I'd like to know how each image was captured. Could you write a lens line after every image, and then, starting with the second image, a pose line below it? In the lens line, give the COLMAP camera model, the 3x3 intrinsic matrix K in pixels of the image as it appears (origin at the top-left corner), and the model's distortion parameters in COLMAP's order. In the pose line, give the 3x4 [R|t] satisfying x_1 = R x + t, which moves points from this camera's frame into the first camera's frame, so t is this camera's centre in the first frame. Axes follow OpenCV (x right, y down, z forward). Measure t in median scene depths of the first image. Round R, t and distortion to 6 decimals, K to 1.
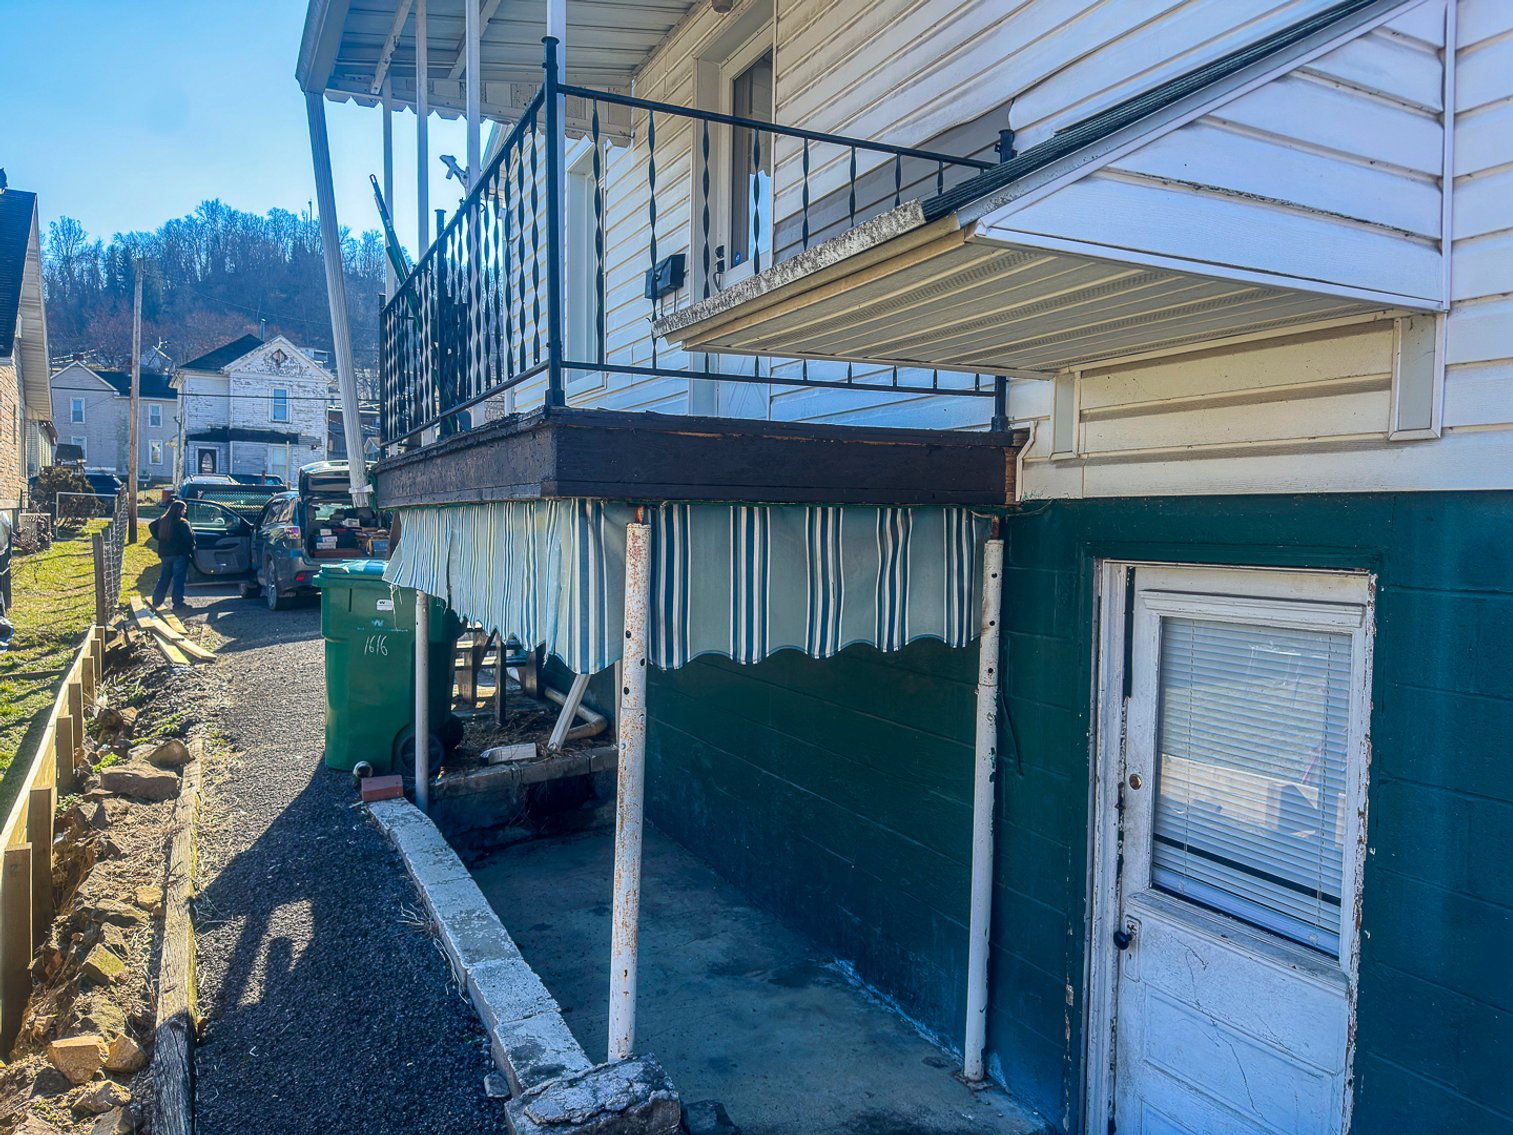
lens RADIAL K [[1053.0, 0, 764.5], [0, 1053.0, 582.0], [0, 0, 1]] dist [0.117799, -0.194722]
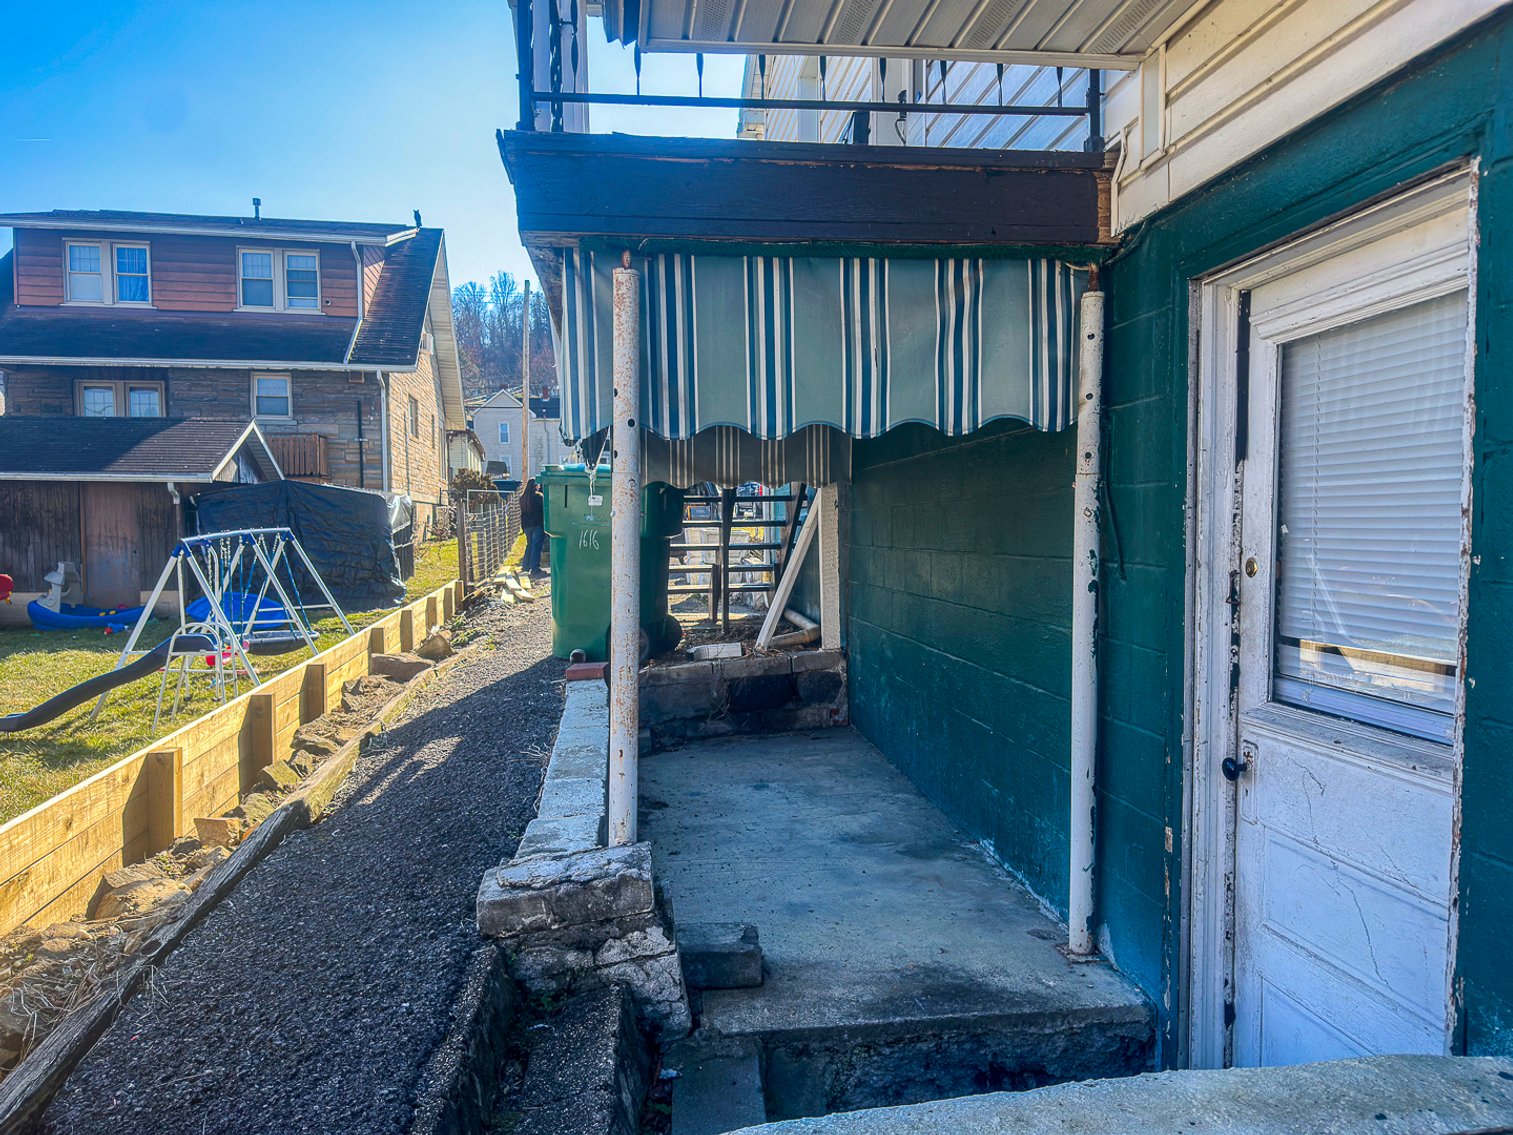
lens RADIAL K [[1053.0, 0, 764.5], [0, 1053.0, 582.0], [0, 0, 1]] dist [0.117799, -0.194722]
pose [[0.942376, -0.006335, -0.334494, 0.268887], [0.005782, 0.999980, -0.002650, 0.194255], [0.334504, 0.000564, 0.942394, 0.147509]]
